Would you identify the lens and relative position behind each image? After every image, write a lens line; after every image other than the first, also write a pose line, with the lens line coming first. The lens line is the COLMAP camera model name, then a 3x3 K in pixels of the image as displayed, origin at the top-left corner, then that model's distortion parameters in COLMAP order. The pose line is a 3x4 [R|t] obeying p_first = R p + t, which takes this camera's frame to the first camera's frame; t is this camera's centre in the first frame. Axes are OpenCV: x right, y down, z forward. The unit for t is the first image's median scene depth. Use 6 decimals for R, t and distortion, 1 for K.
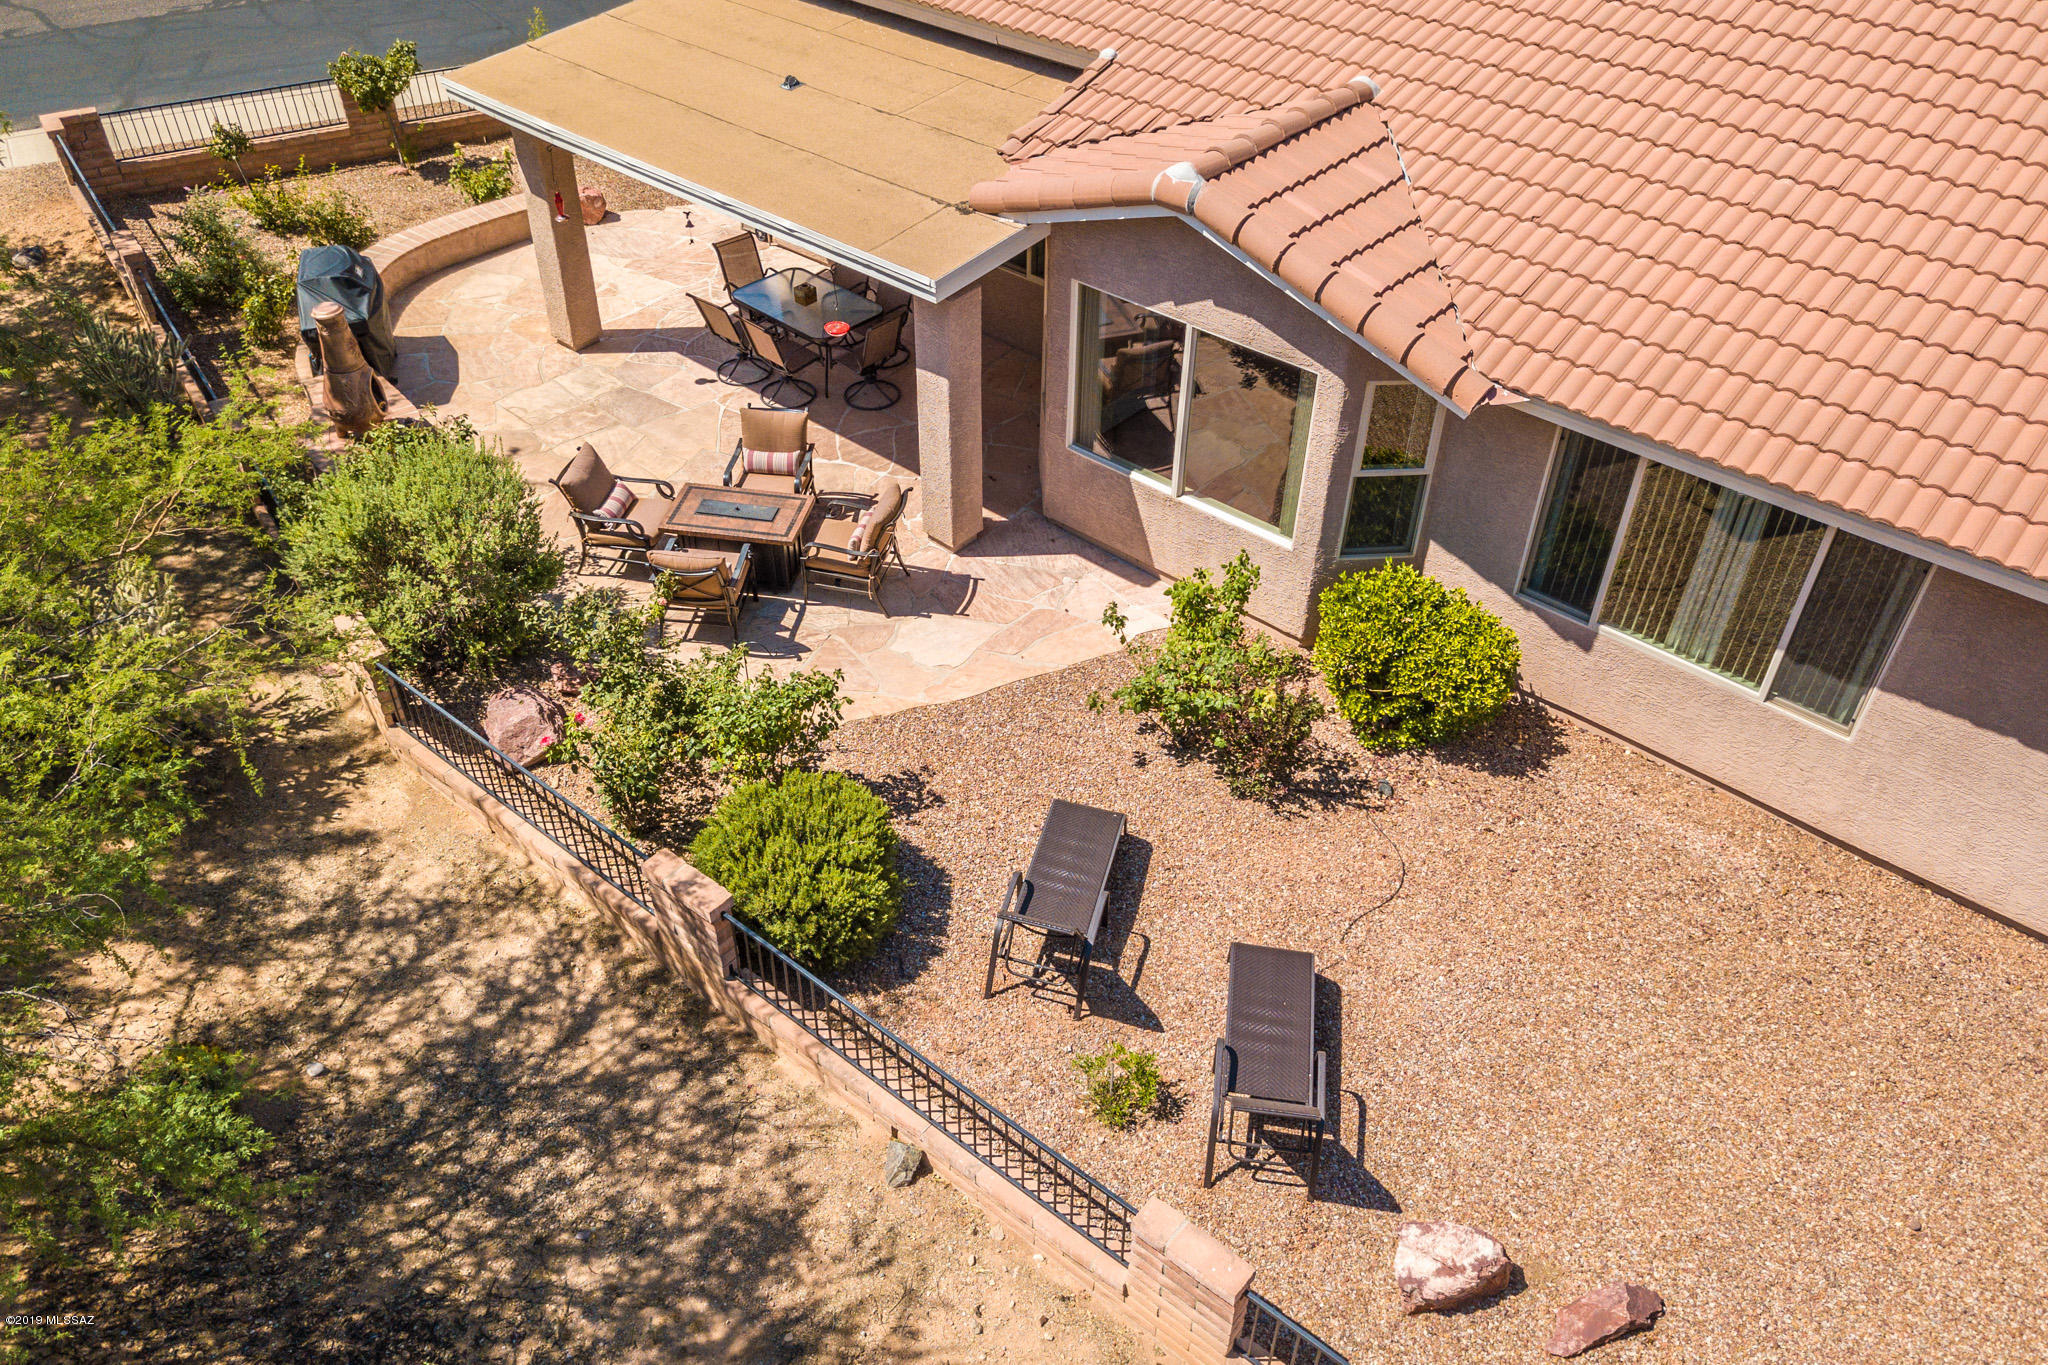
lens RADIAL K [[1552.3, 0, 1005.2], [0, 1552.3, 694.0], [0, 0, 1]] dist [-0.002345, 0.045230]
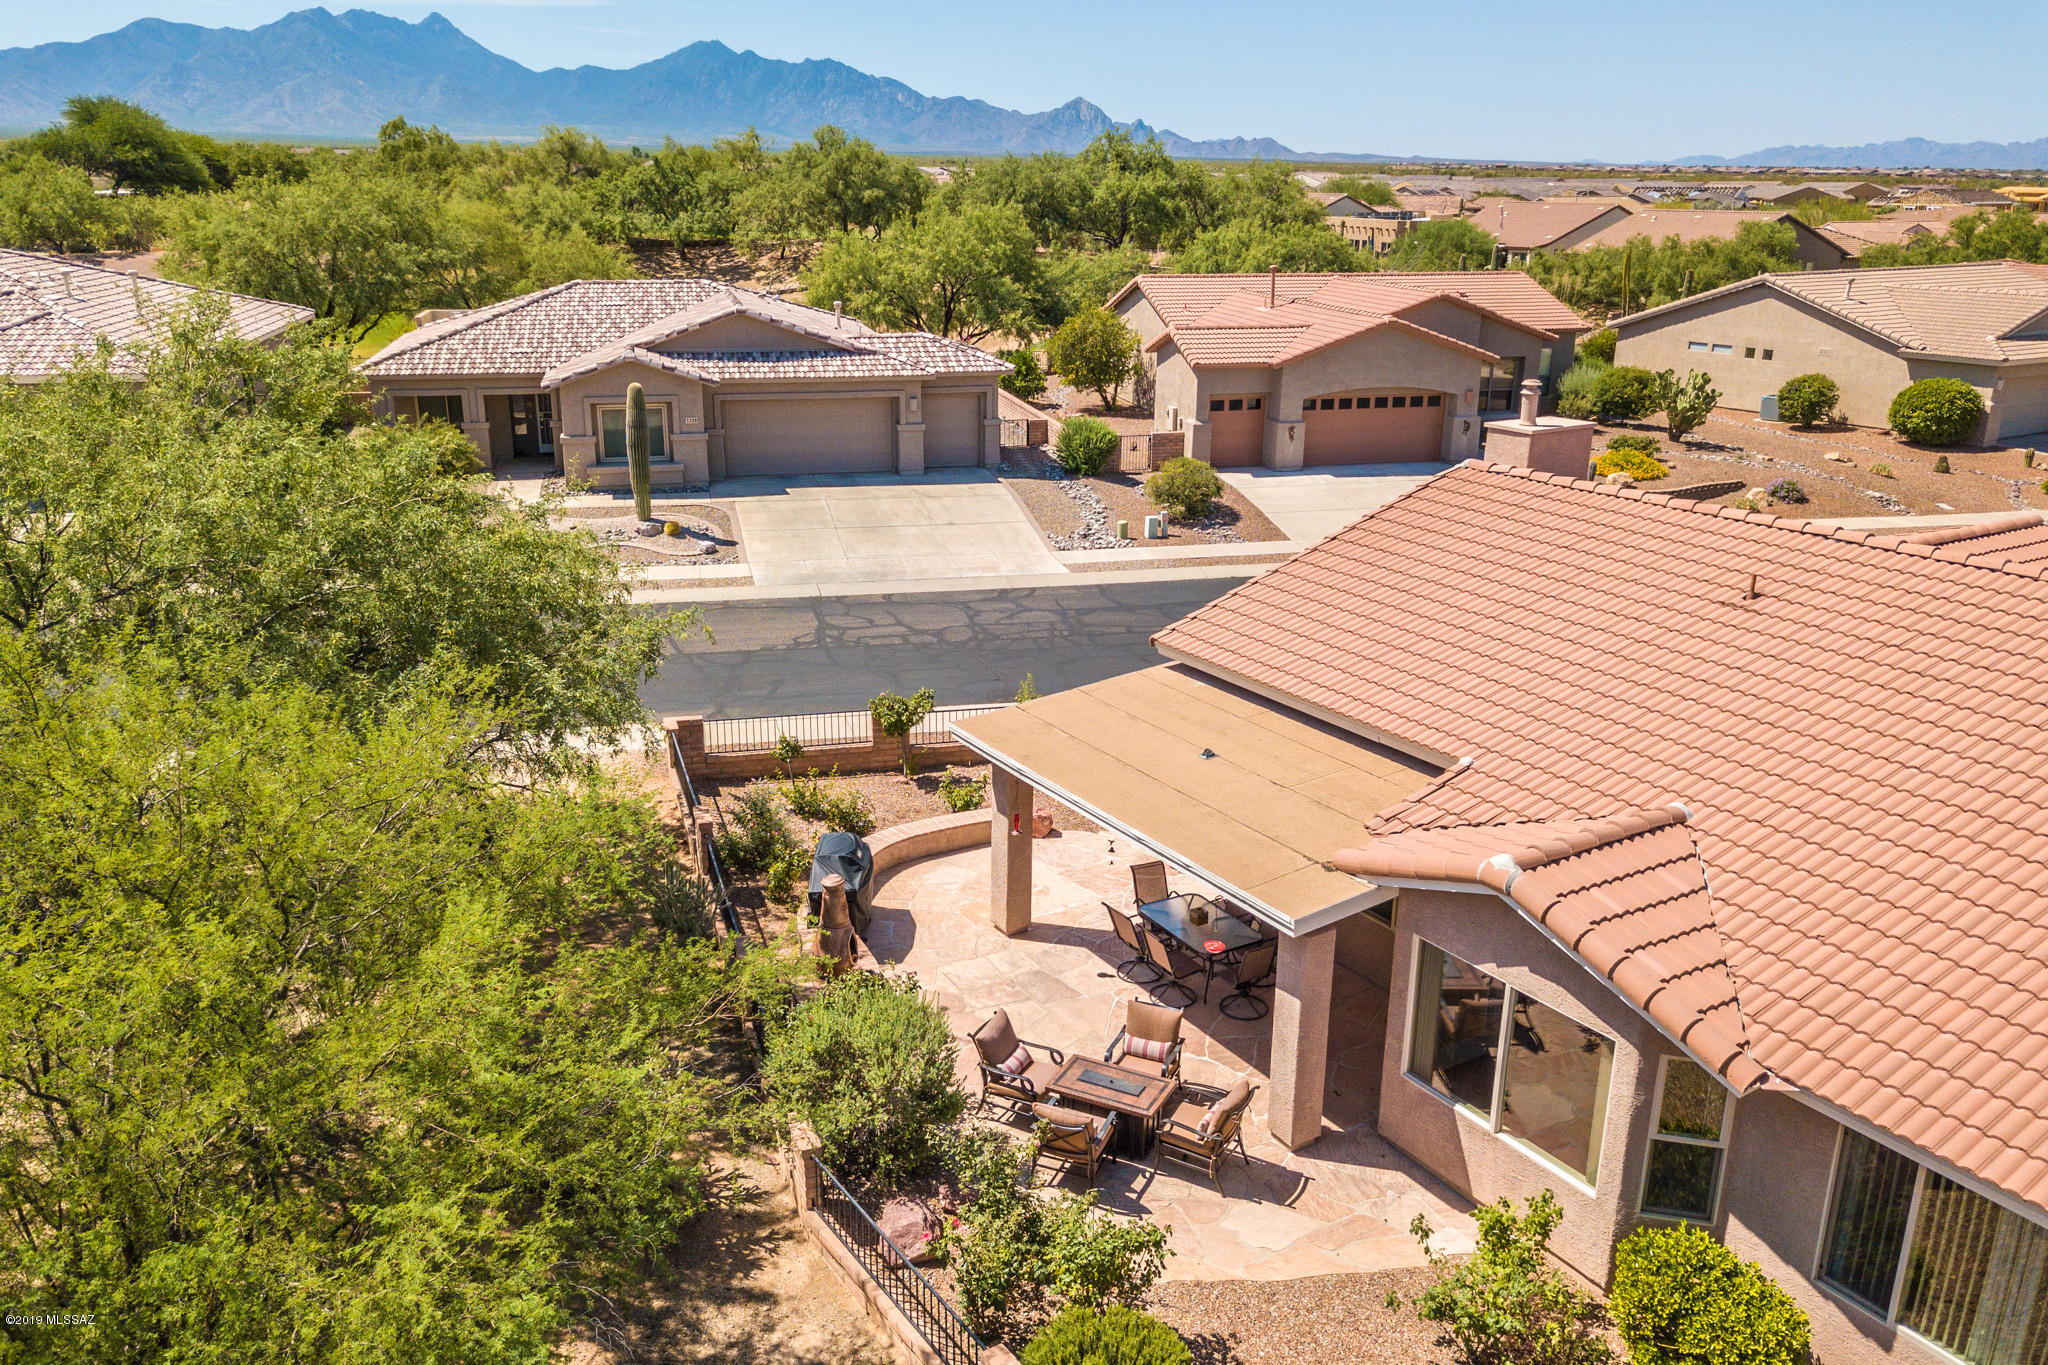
lens RADIAL K [[1552.3, 0, 1005.2], [0, 1552.3, 694.0], [0, 0, 1]] dist [-0.002345, 0.045230]
pose [[0.956169, 0.090957, -0.278330, 0.059042], [-0.190328, 0.915403, -0.354700, 0.050809], [0.222521, 0.392127, 0.892592, -0.220904]]
